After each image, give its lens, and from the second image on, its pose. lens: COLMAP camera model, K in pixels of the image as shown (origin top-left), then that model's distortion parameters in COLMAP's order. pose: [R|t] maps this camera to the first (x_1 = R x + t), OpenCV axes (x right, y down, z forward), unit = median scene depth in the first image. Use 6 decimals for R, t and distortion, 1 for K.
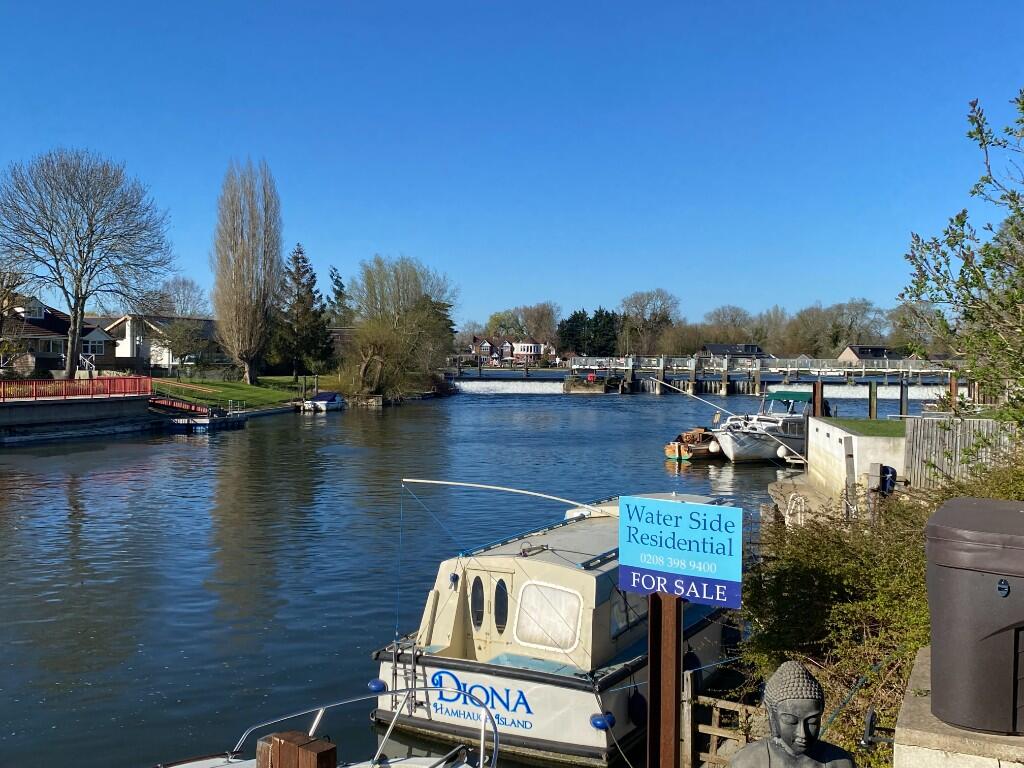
lens RADIAL K [[1008.0, 0, 515.8], [0, 1008.0, 378.8], [0, 0, 1]] dist [-0.013820, 0.000000]
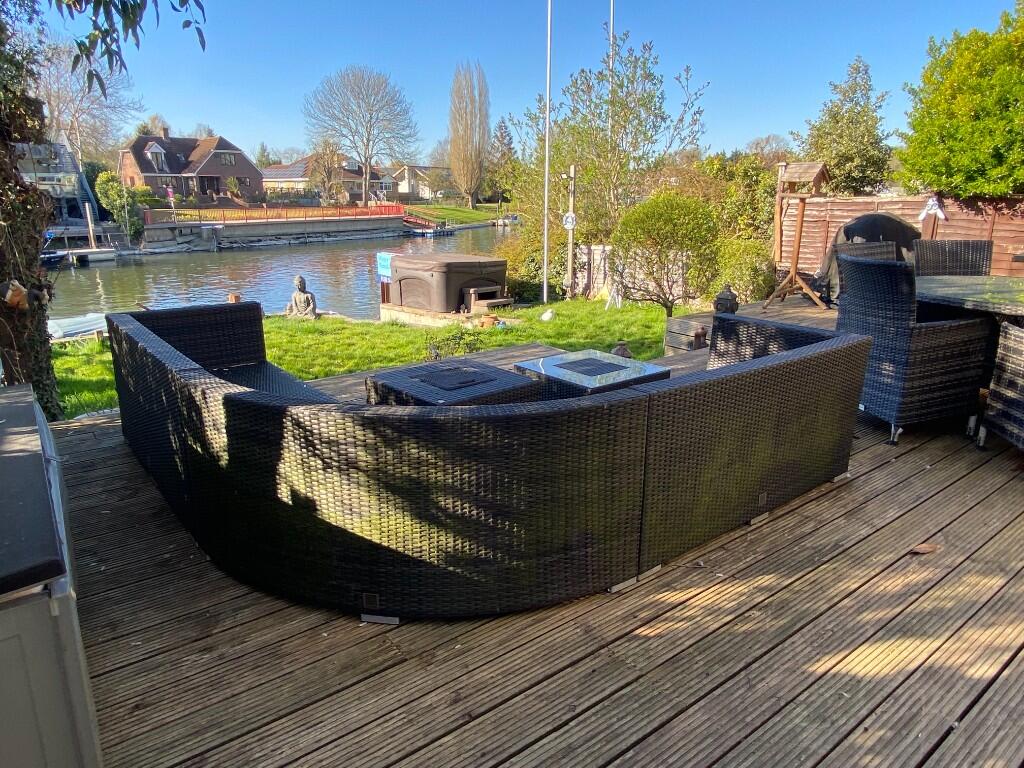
lens RADIAL K [[654.5, 0, 510.6], [0, 654.5, 388.4], [0, 0, 1]] dist [0.031812, -0.027126]
pose [[0.965855, 0.067533, -0.250127, 0.097330], [0.003108, 0.962341, 0.271827, -0.003737], [0.259065, -0.263323, 0.929272, -0.089654]]
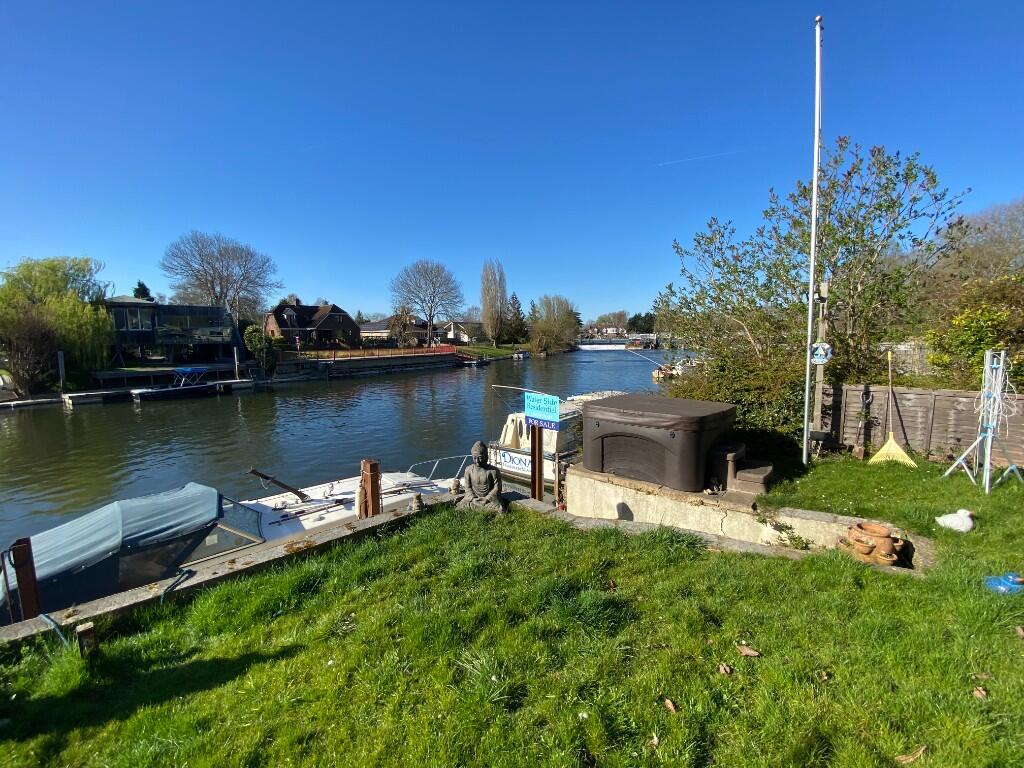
lens RADIAL K [[406.0, 0, 513.5], [0, 406.0, 389.2], [0, 0, 1]] dist [0.025968, -0.000109]
pose [[0.971038, 0.009889, -0.238719, 0.032618], [0.016700, 0.993890, 0.109101, -0.002170], [0.238339, -0.109928, 0.964941, -0.014106]]
